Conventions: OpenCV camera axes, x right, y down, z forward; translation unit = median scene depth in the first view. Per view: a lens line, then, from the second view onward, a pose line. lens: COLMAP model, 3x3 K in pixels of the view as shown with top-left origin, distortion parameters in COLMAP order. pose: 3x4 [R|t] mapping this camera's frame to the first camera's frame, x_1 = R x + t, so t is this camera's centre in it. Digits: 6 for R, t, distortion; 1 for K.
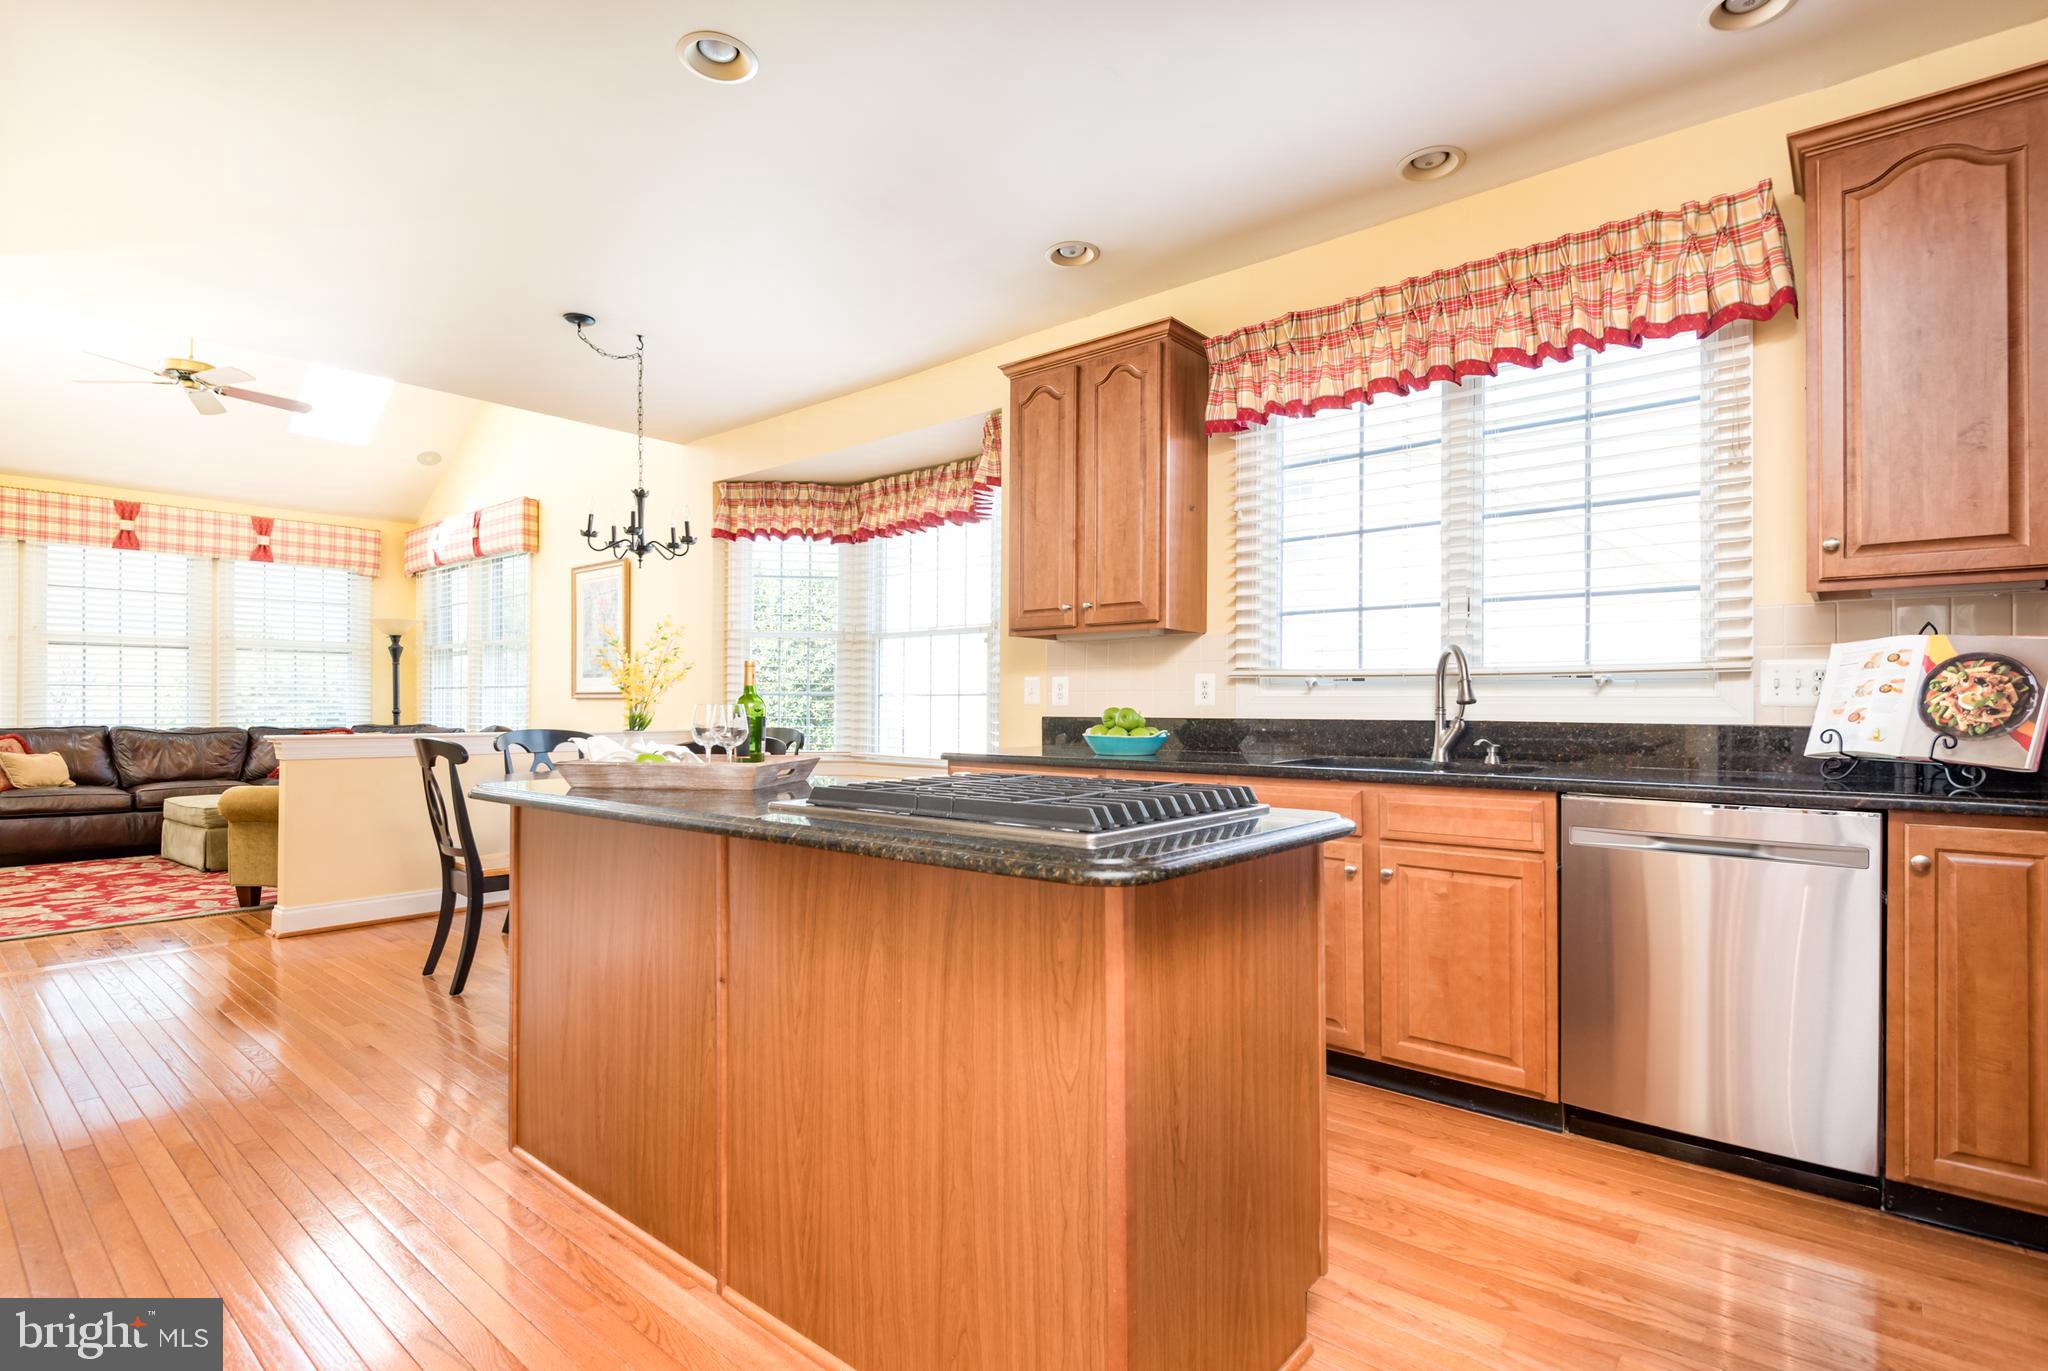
lens RADIAL K [[964.5, 0, 1028.4], [0, 964.5, 699.5], [0, 0, 1]] dist [0.001367, -0.009315]
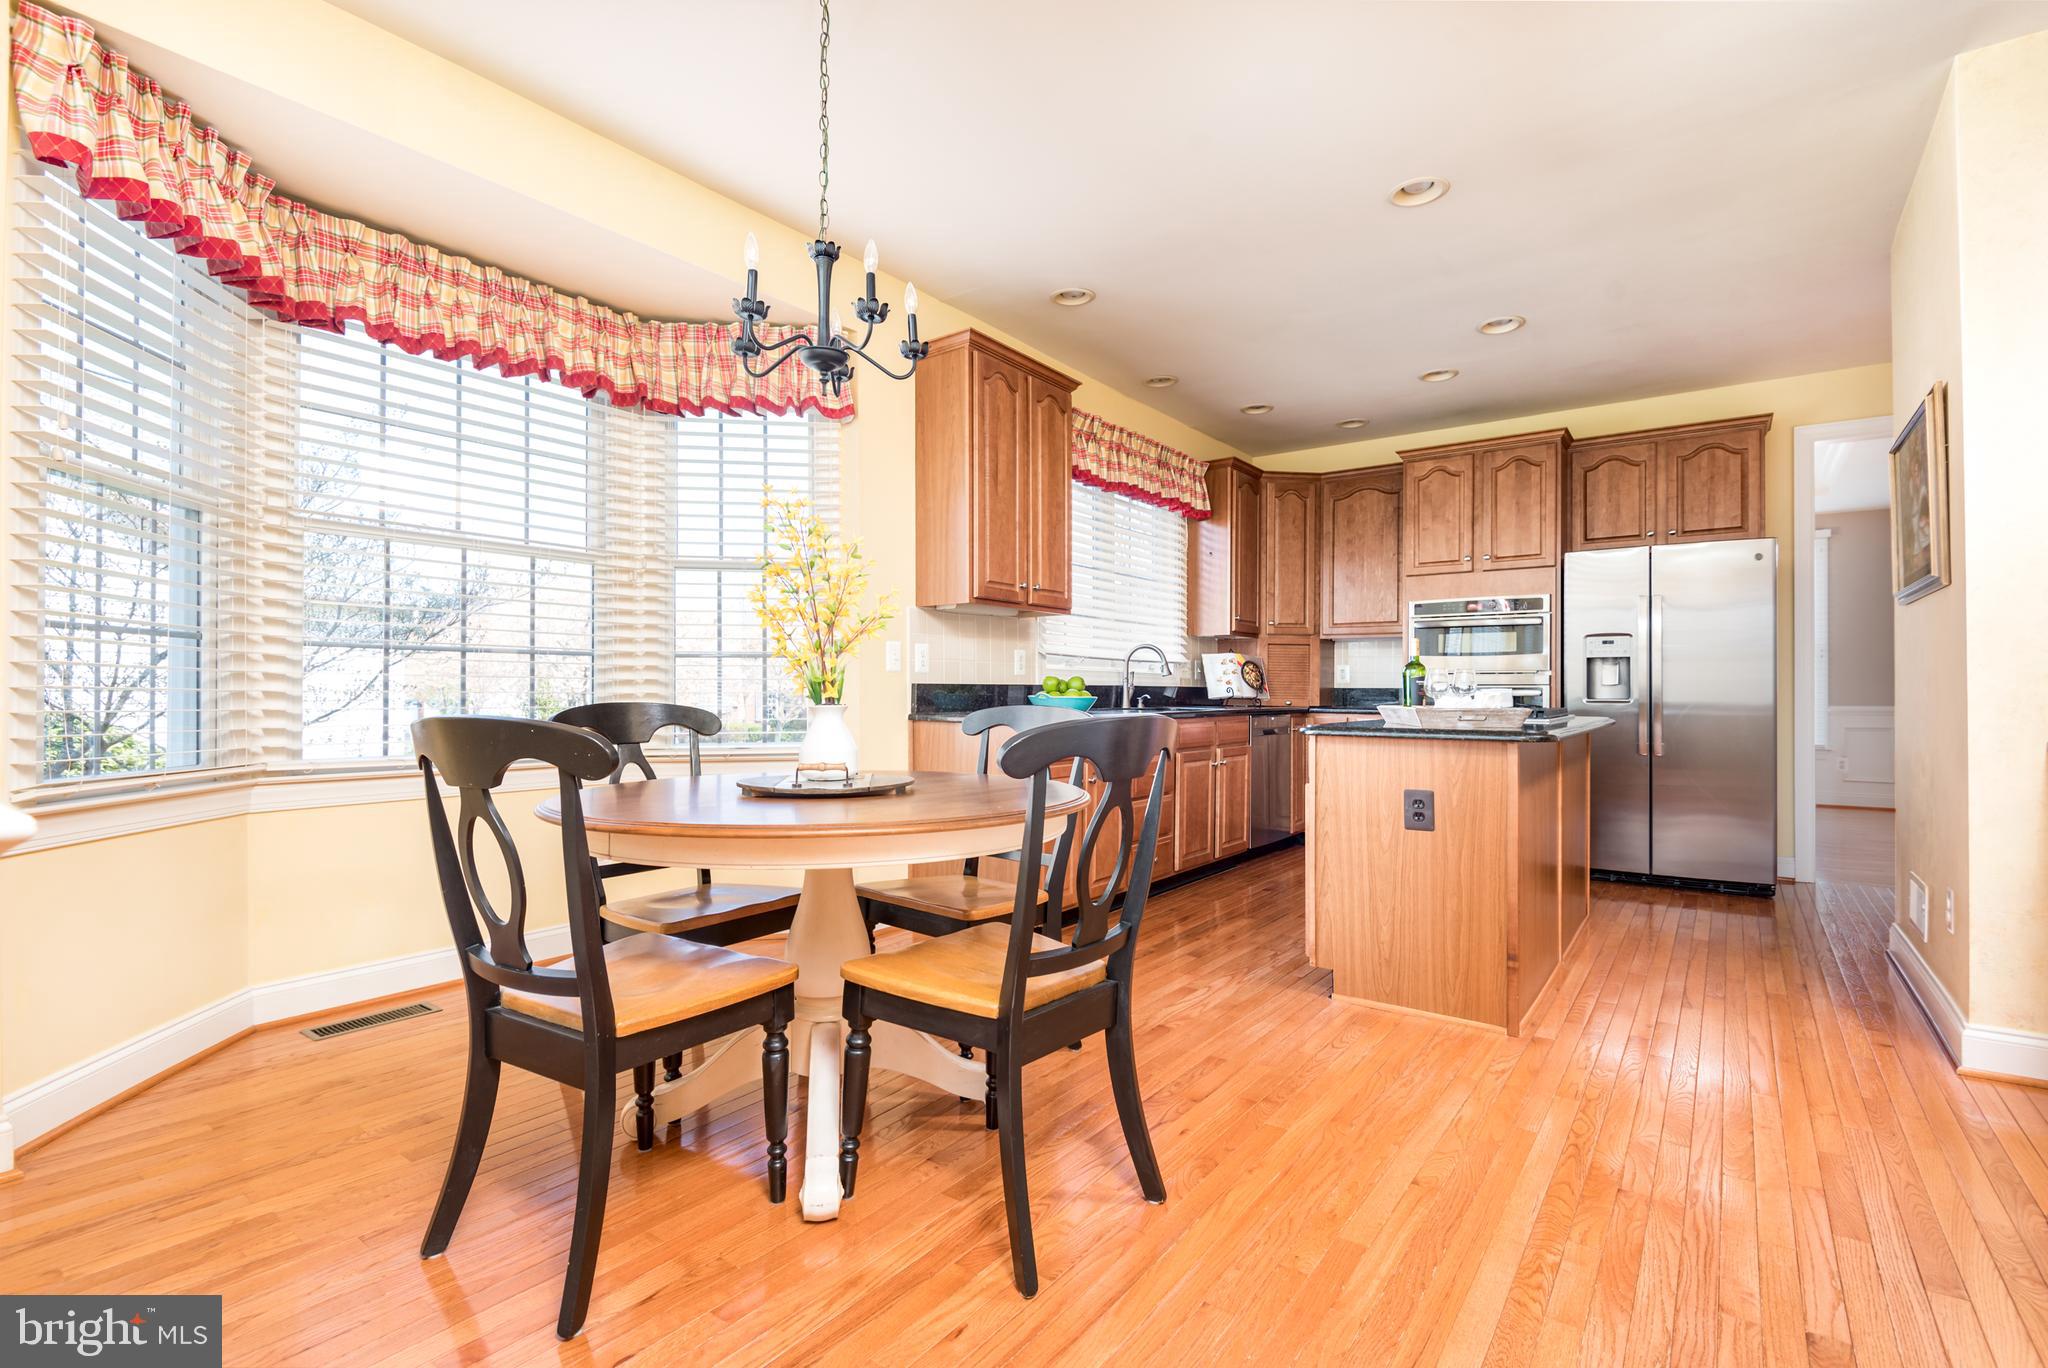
lens RADIAL K [[964.5, 0, 1009.7], [0, 964.5, 685.6], [0, 0, 1]] dist [0.001367, -0.009315]
pose [[-0.039697, 0.002921, 0.999208, -1.328963], [-0.009003, 0.999954, -0.003280, 0.030007], [-0.999171, -0.009126, -0.039669, 1.293571]]
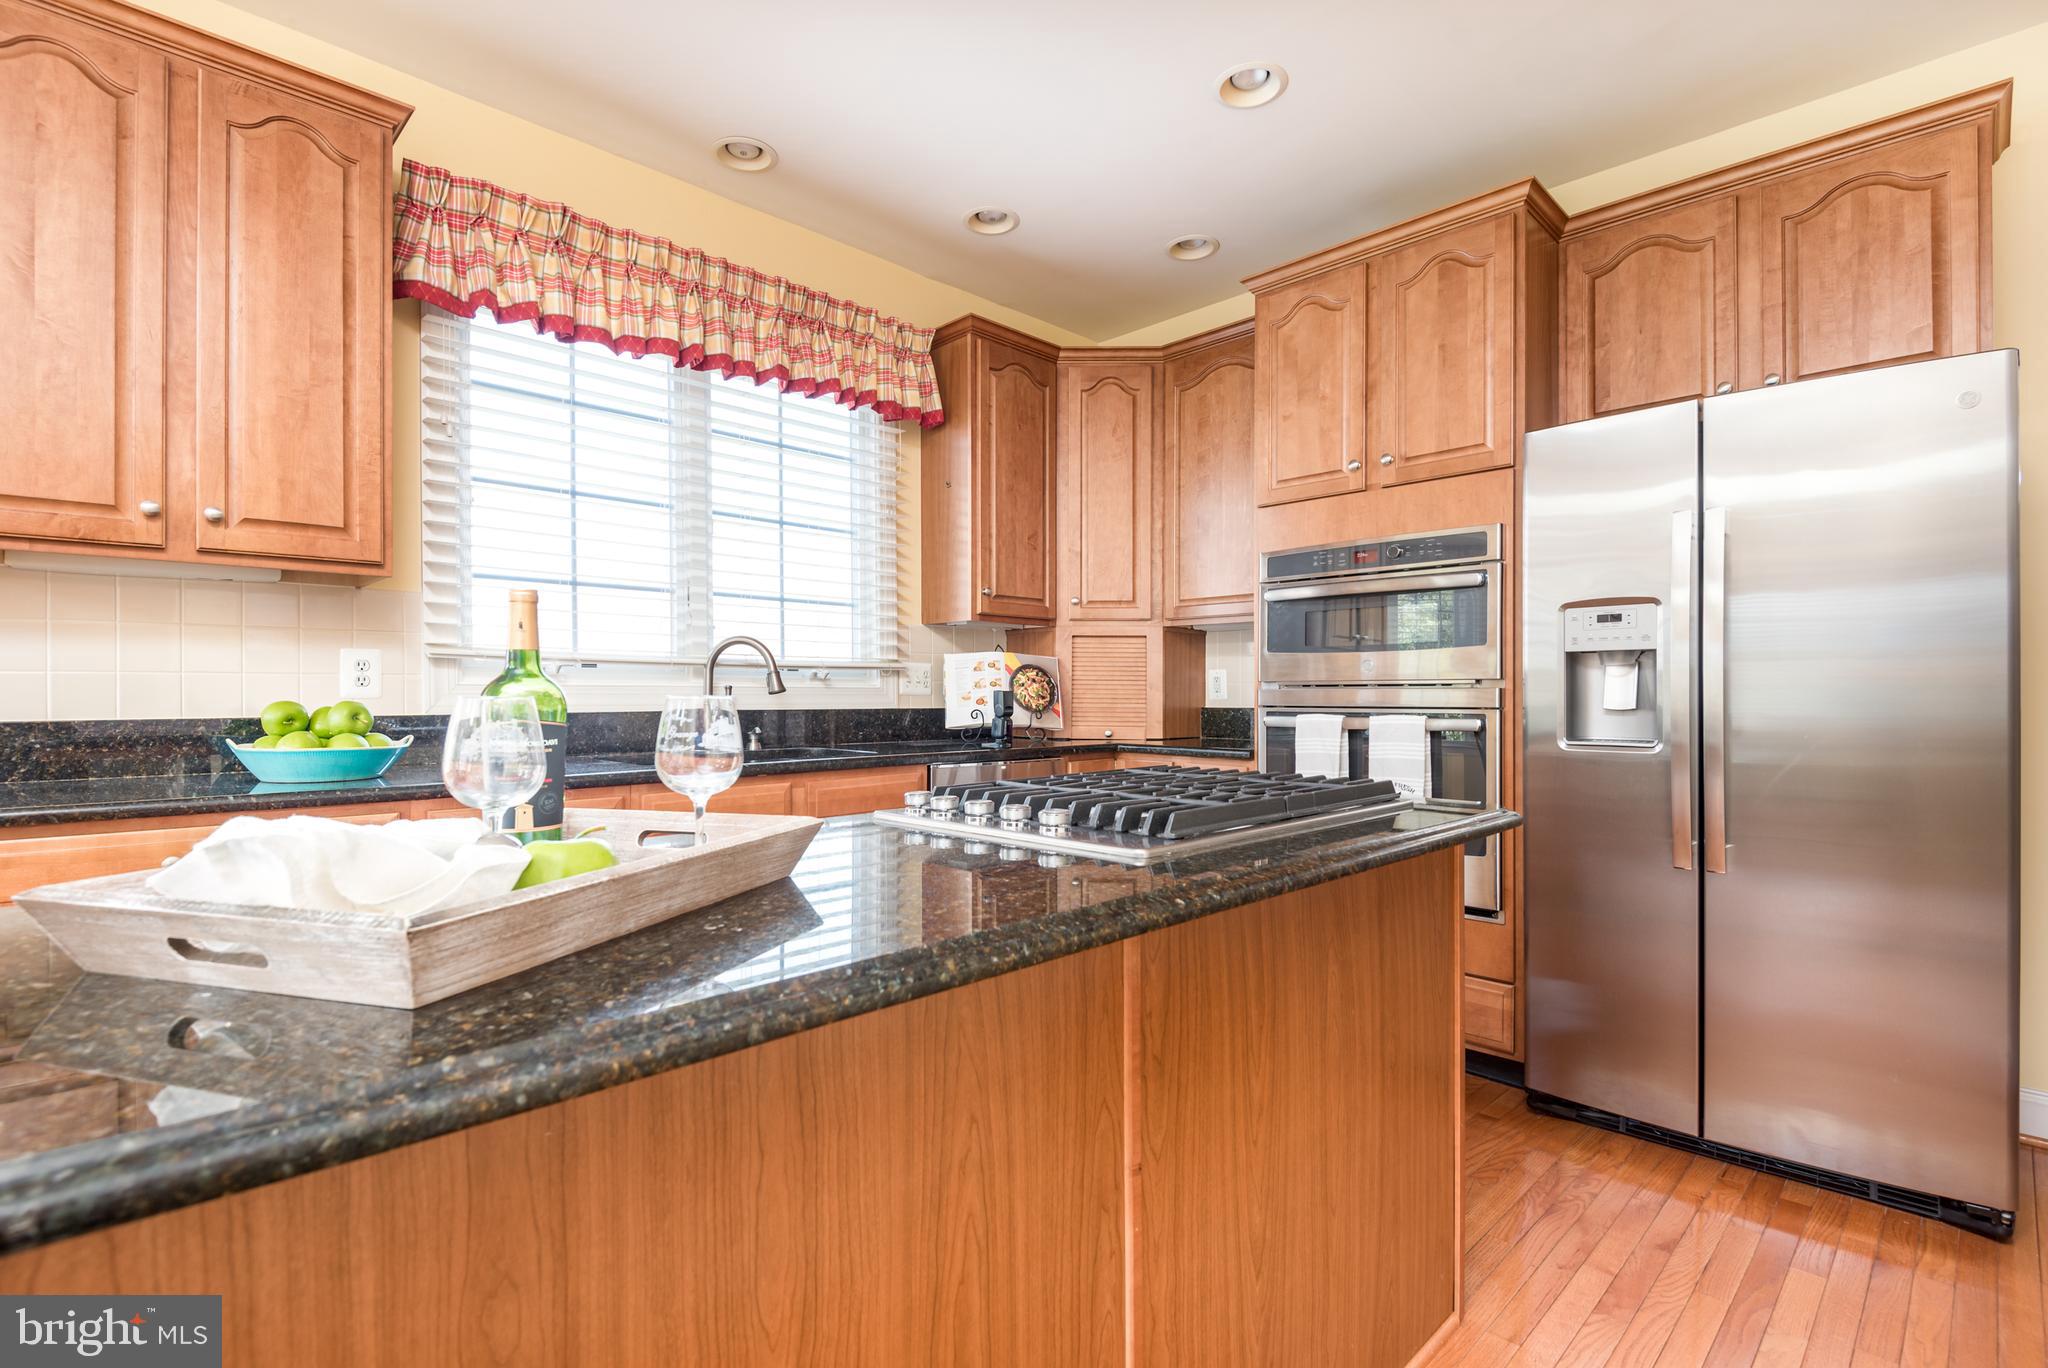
lens RADIAL K [[964.5, 0, 1026.9], [0, 964.5, 694.5], [0, 0, 1]] dist [0.001367, -0.009315]
pose [[0.107322, -0.002769, 0.994220, -0.519330], [-0.003535, 0.999989, 0.003167, 0.000536], [-0.994218, -0.003854, 0.107311, 0.574468]]
